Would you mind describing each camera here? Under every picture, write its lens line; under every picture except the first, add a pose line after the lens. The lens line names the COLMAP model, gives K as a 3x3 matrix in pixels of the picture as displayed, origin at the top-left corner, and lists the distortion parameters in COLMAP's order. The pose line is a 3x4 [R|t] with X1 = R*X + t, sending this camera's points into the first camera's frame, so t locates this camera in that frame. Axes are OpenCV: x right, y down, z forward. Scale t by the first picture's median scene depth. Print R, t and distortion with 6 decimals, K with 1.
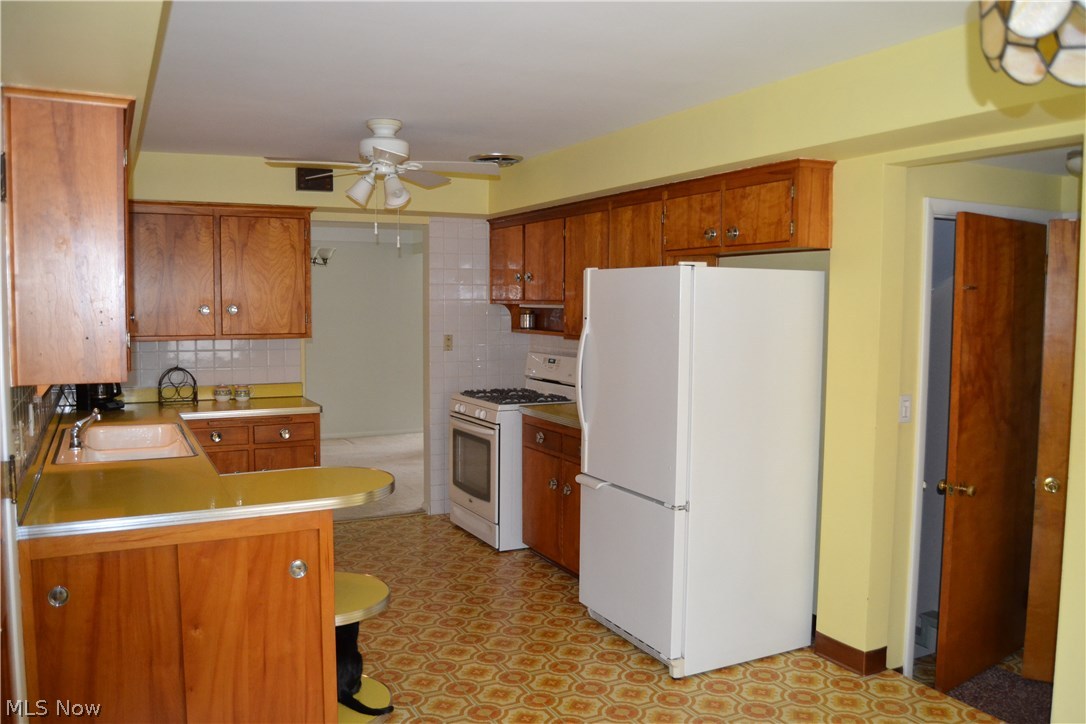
lens RADIAL K [[867.9, 0, 543.0], [0, 867.9, 362.0], [0, 0, 1]] dist [-0.083379, 0.014949]
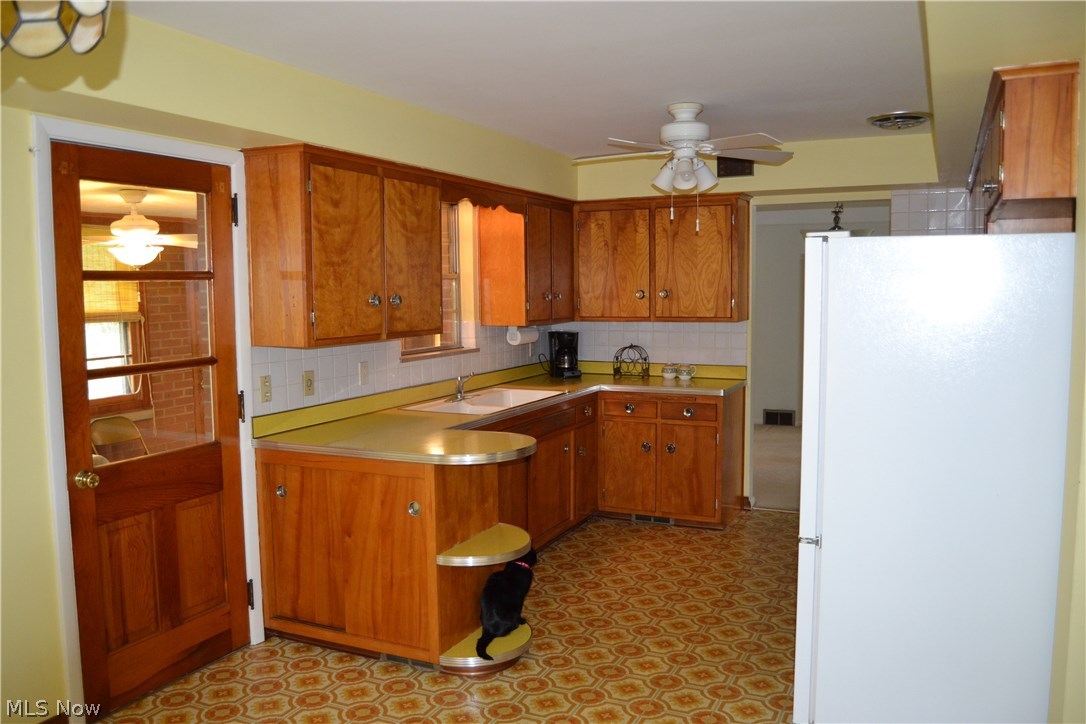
lens RADIAL K [[867.9, 0, 543.0], [0, 867.9, 362.0], [0, 0, 1]] dist [-0.083379, 0.014949]
pose [[0.613144, 0.056911, -0.787919, 0.523125], [-0.042752, 0.998330, 0.038840, -0.014376], [0.788814, 0.009871, 0.614553, 0.263593]]
